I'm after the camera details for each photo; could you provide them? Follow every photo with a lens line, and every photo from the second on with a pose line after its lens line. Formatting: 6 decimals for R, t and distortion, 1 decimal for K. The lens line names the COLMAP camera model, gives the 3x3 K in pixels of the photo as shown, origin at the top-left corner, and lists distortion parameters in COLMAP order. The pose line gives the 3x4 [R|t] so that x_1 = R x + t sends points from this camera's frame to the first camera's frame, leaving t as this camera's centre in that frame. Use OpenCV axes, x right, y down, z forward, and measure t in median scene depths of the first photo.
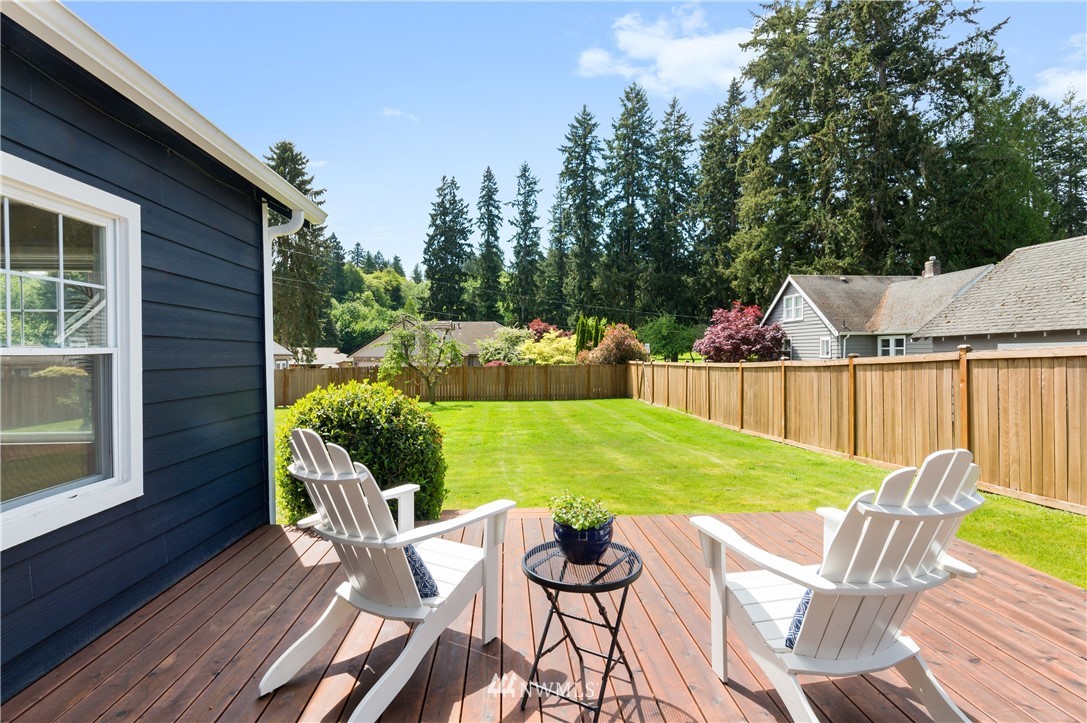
lens RADIAL K [[527.6, 0, 545.4], [0, 527.6, 360.4], [0, 0, 1]] dist [-0.001426, -0.000030]
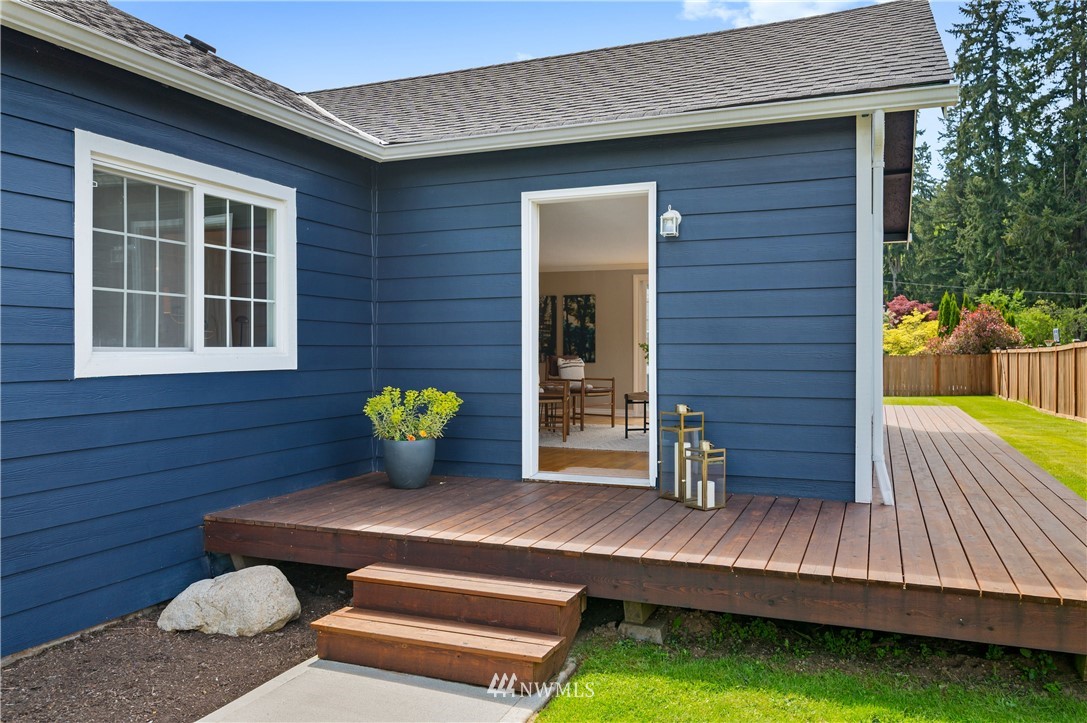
lens RADIAL K [[816.4, 0, 544.2], [0, 816.4, 360.8], [0, 0, 1]] dist [-0.012997, -0.005526]
pose [[0.893950, 0.007424, -0.448104, 0.030013], [-0.006247, 0.999972, 0.004105, 0.004849], [0.448122, -0.000871, 0.893972, -0.115516]]
